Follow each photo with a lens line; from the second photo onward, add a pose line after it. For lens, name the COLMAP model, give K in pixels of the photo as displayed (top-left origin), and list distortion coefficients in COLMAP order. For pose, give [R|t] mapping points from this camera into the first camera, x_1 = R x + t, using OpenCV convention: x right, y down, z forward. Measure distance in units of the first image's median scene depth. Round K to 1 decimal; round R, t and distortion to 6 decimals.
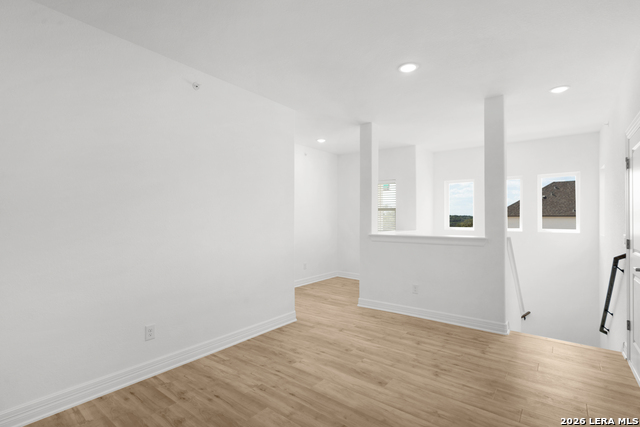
lens RADIAL K [[313.6, 0, 319.3], [0, 313.6, 214.0], [0, 0, 1]] dist [0.003994, -0.001041]
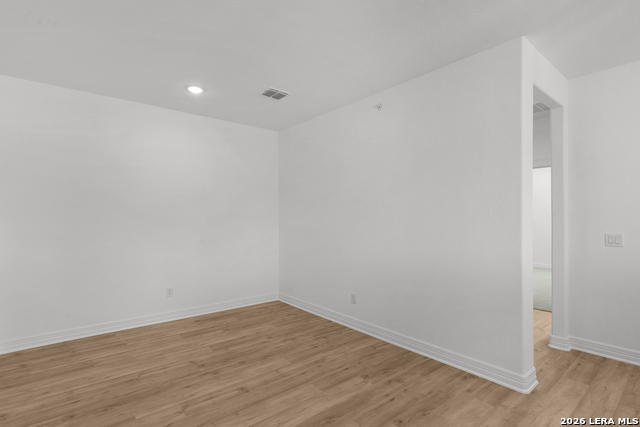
lens RADIAL K [[313.6, 0, 319.0], [0, 313.6, 215.2], [0, 0, 1]] dist [0.003994, -0.001041]
pose [[-0.199014, -0.001790, -0.979995, 0.813344], [0.006236, 0.999976, -0.003093, 0.001904], [0.979977, -0.006727, -0.198998, 1.022123]]
